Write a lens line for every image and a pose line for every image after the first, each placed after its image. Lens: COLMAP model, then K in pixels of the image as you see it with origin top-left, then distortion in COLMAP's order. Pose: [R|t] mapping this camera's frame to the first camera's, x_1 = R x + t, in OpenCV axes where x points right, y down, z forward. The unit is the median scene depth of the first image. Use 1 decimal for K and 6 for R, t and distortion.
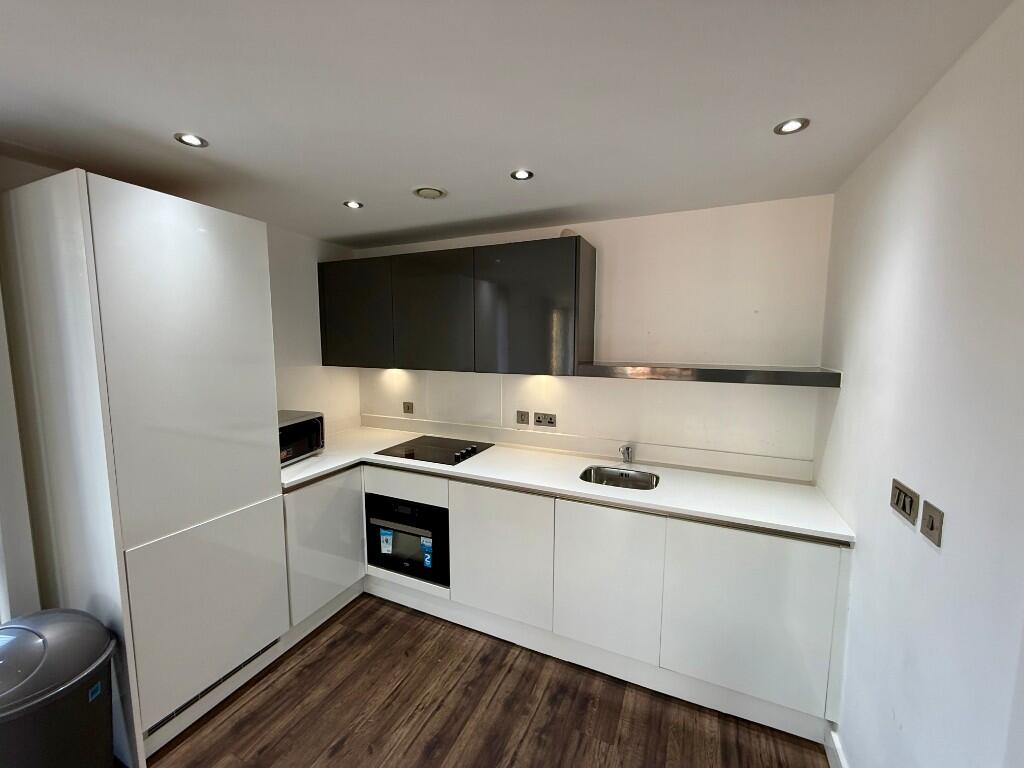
lens RADIAL K [[405.7, 0, 512.0], [0, 405.7, 384.0], [0, 0, 1]] dist [0.000428, 0.000041]
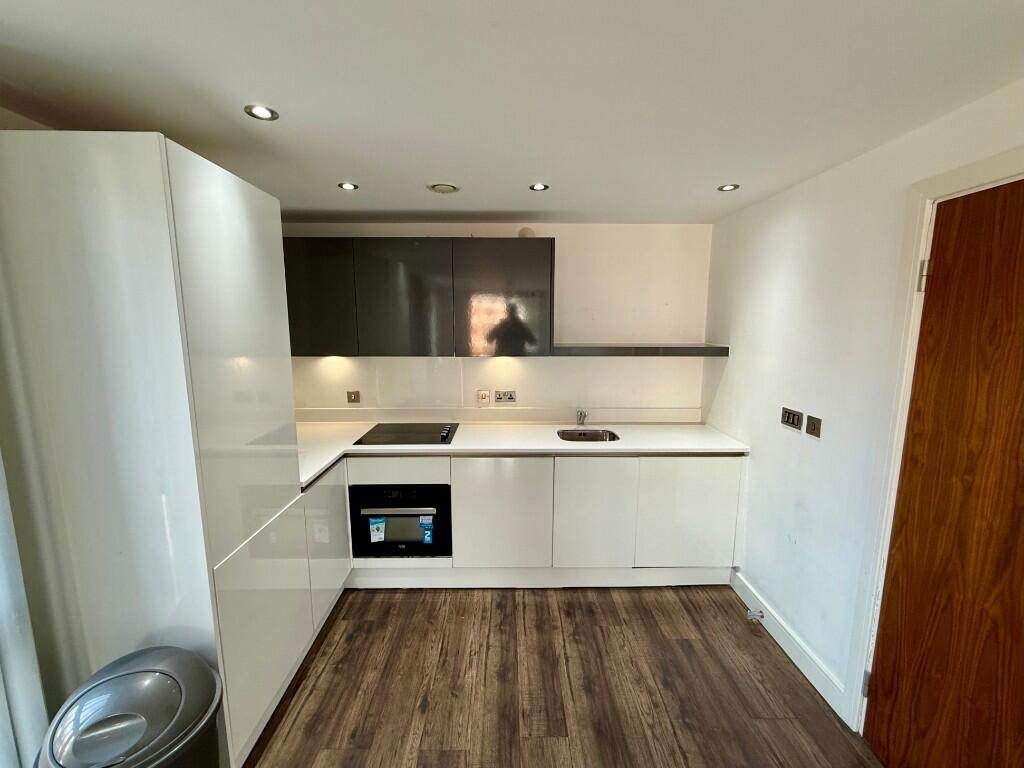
lens RADIAL K [[420.6, 0, 512.0], [0, 420.6, 384.0], [0, 0, 1]] dist [0.001573, 0.000177]
pose [[0.905701, -0.066535, 0.418662, -0.511597], [0.048532, 0.997387, 0.053517, -0.010334], [-0.421129, -0.028152, 0.906564, -0.081189]]
